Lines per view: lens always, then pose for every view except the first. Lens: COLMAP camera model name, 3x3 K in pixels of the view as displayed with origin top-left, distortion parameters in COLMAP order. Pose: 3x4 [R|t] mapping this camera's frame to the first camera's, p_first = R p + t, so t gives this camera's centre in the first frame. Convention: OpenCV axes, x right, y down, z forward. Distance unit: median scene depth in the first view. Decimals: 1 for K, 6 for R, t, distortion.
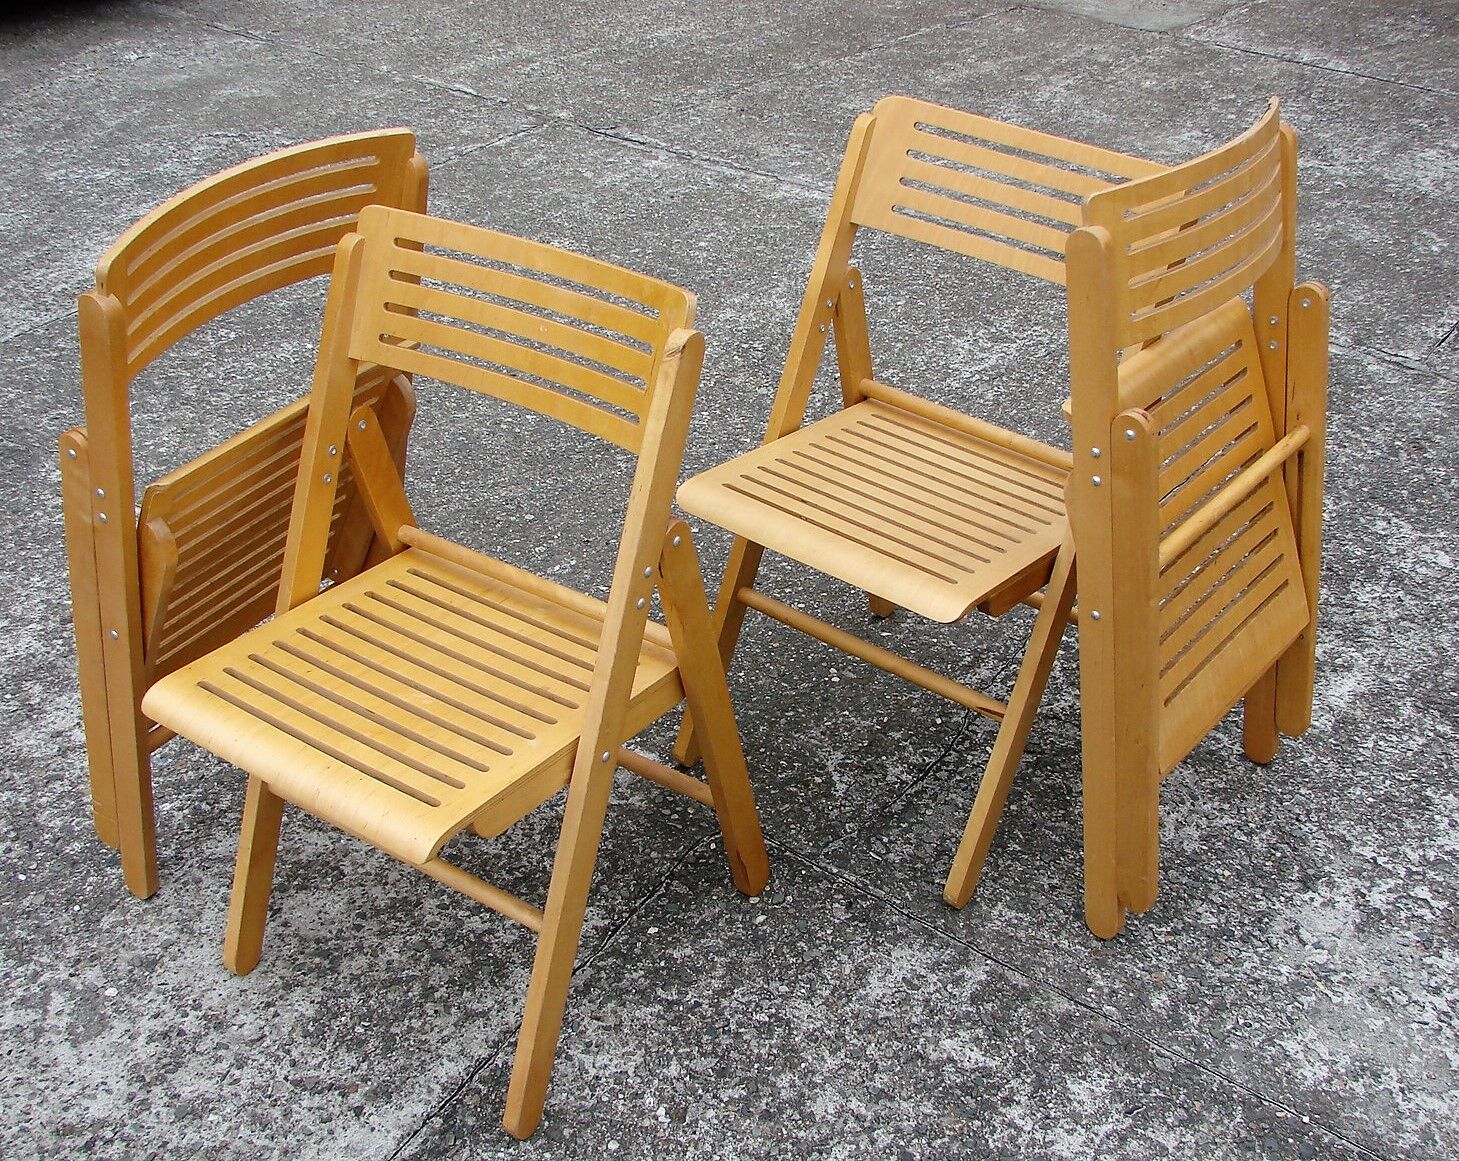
lens RADIAL K [[1744.8, 0, 761.0], [0, 1744.8, 629.3], [0, 0, 1]] dist [-0.214649, 0.270095]
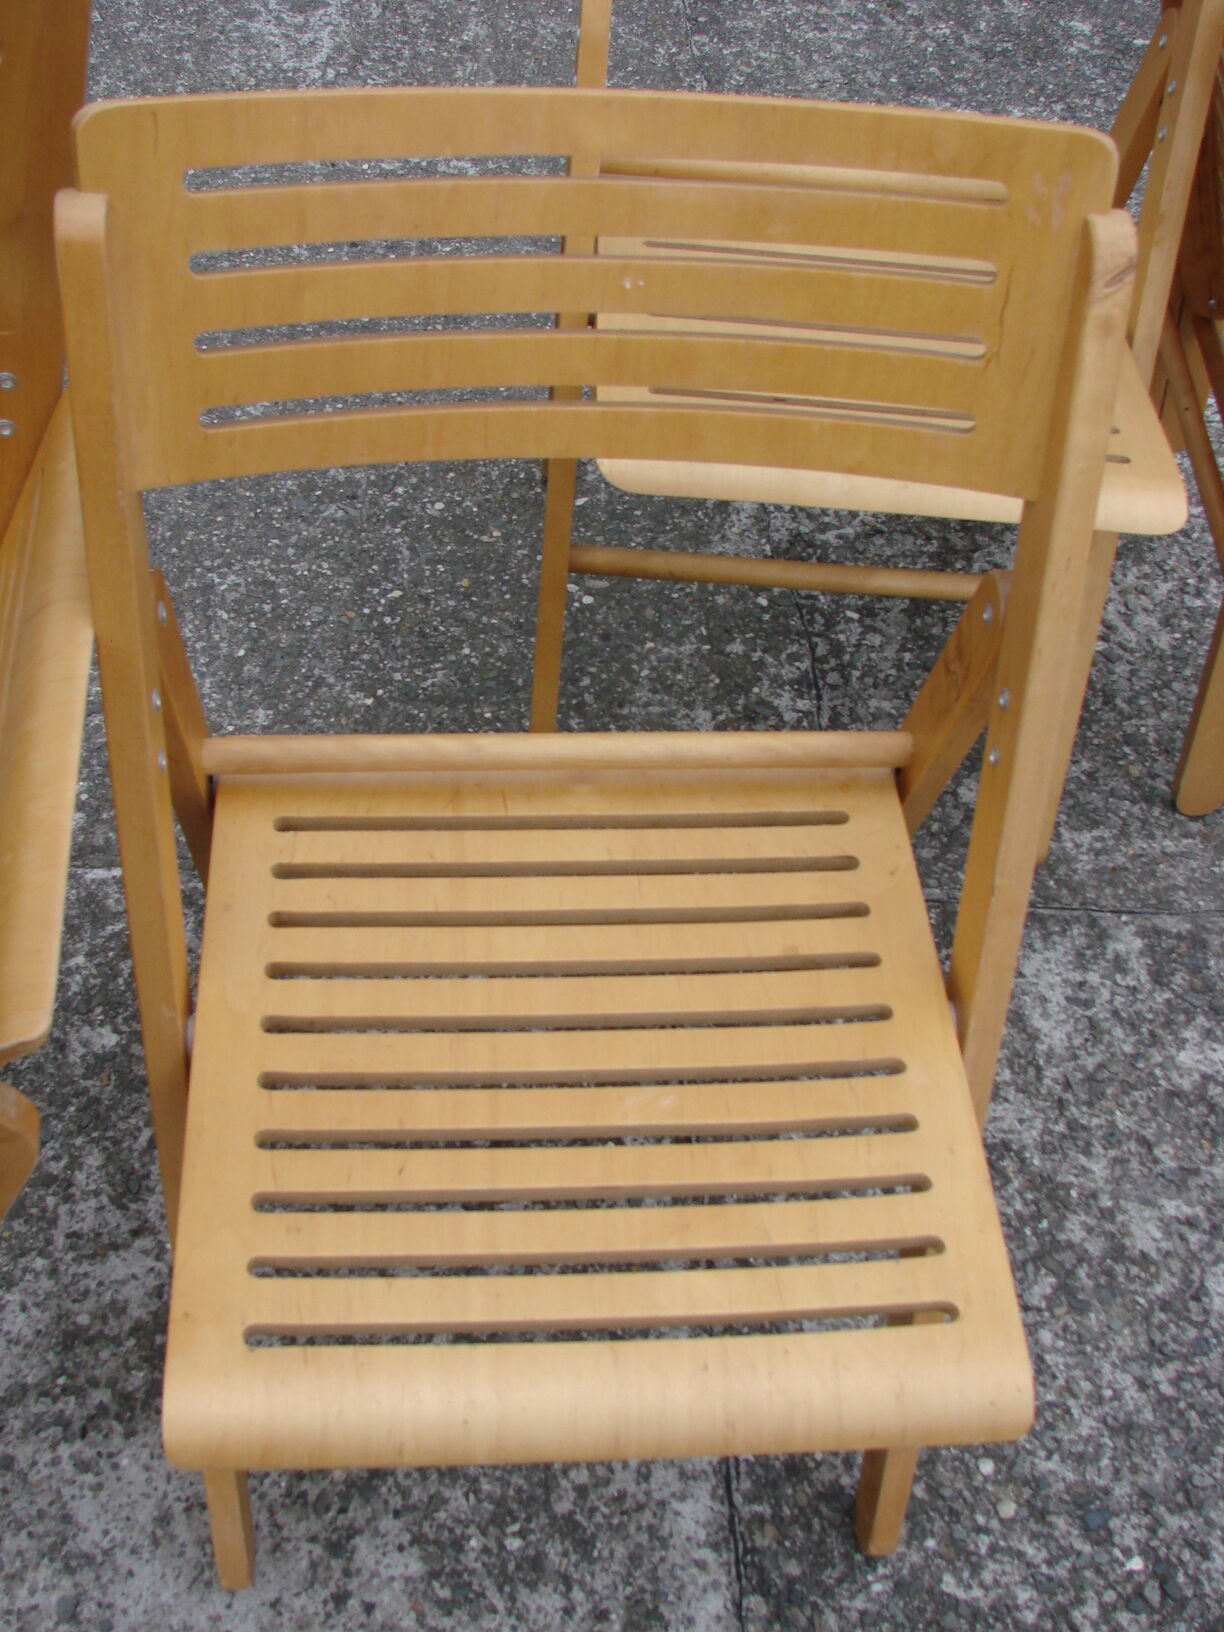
lens RADIAL K [[1753.5, 0, 580.5], [0, 1753.5, 834.4], [0, 0, 1]] dist [-0.219282, 0.270463]
pose [[0.799194, -0.458012, 0.389249, -0.324330], [0.300183, 0.865179, 0.401690, -0.202570], [-0.520749, -0.204182, 0.828933, 0.534852]]
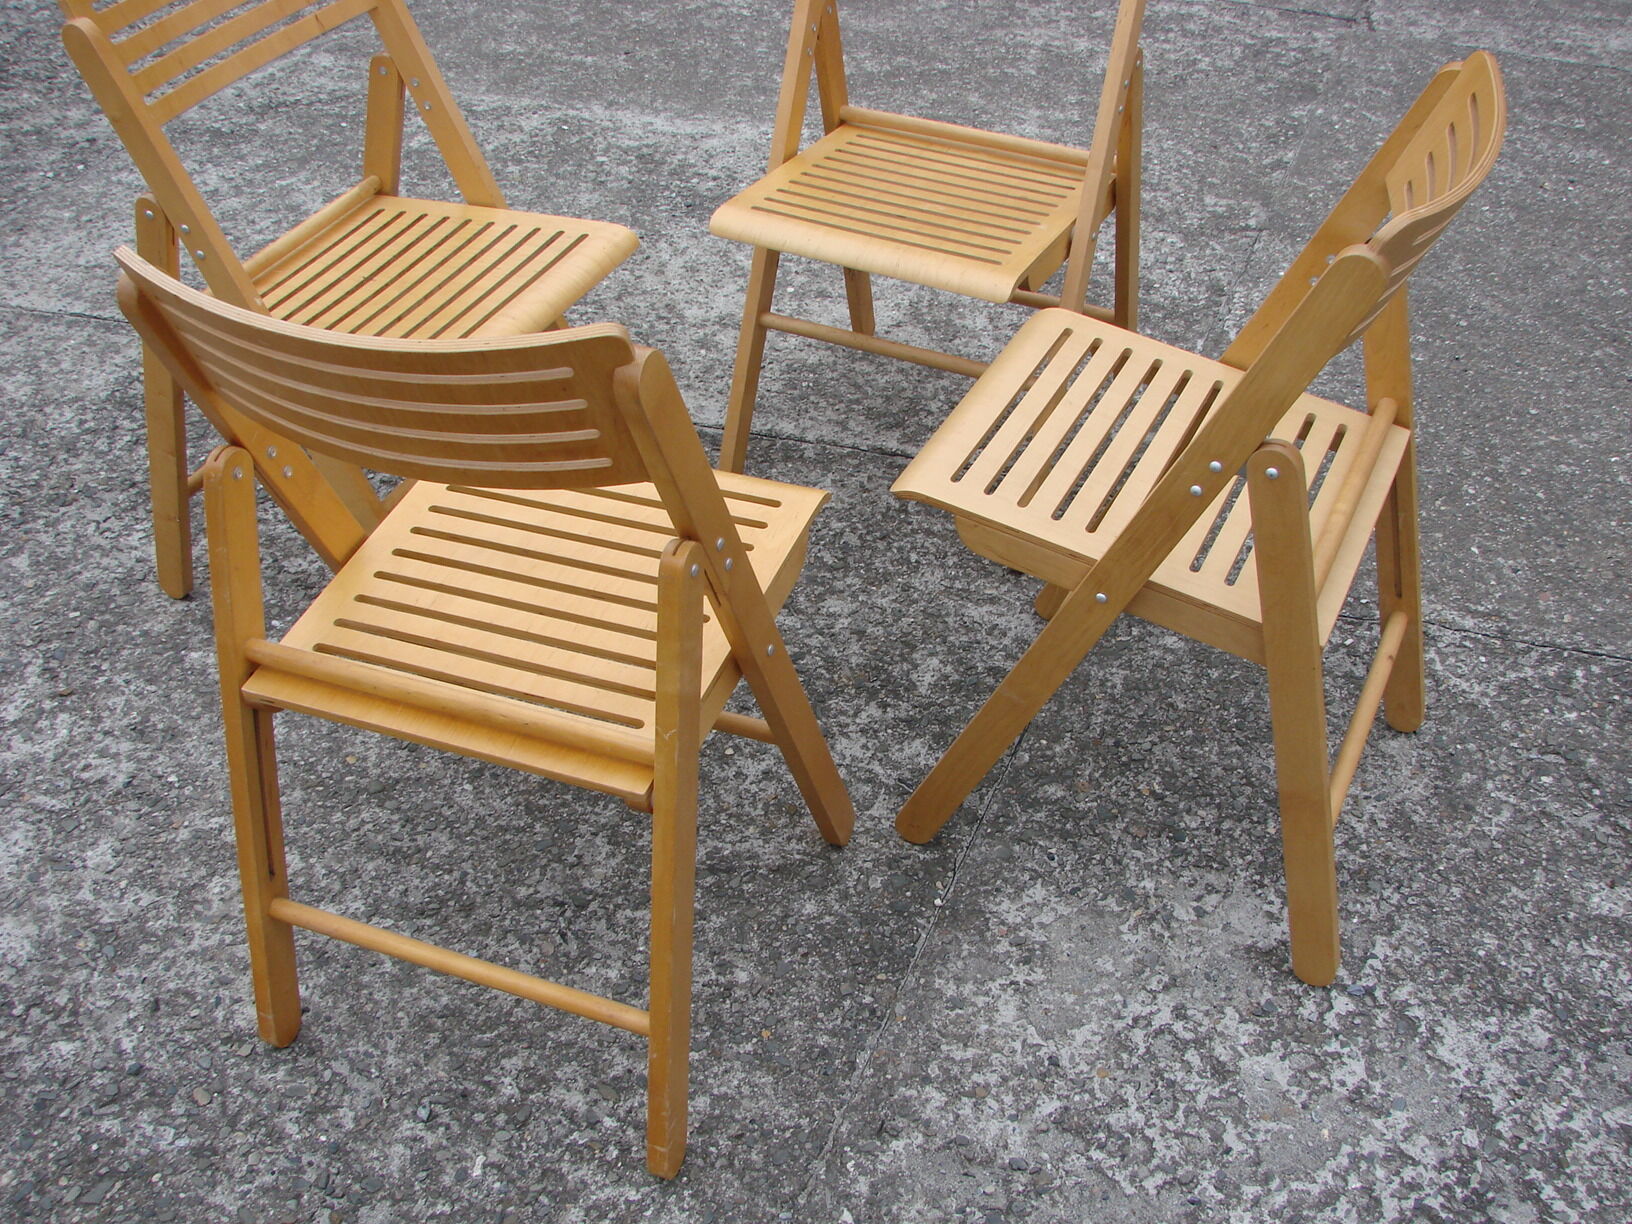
lens RADIAL K [[1753.5, 0, 827.8], [0, 1753.5, 648.8], [0, 0, 1]] dist [-0.219282, 0.270463]
pose [[0.268593, 0.620277, -0.736963, 0.878243], [-0.560169, 0.722986, 0.404354, -0.172338], [0.783625, 0.304217, 0.541649, 0.330208]]
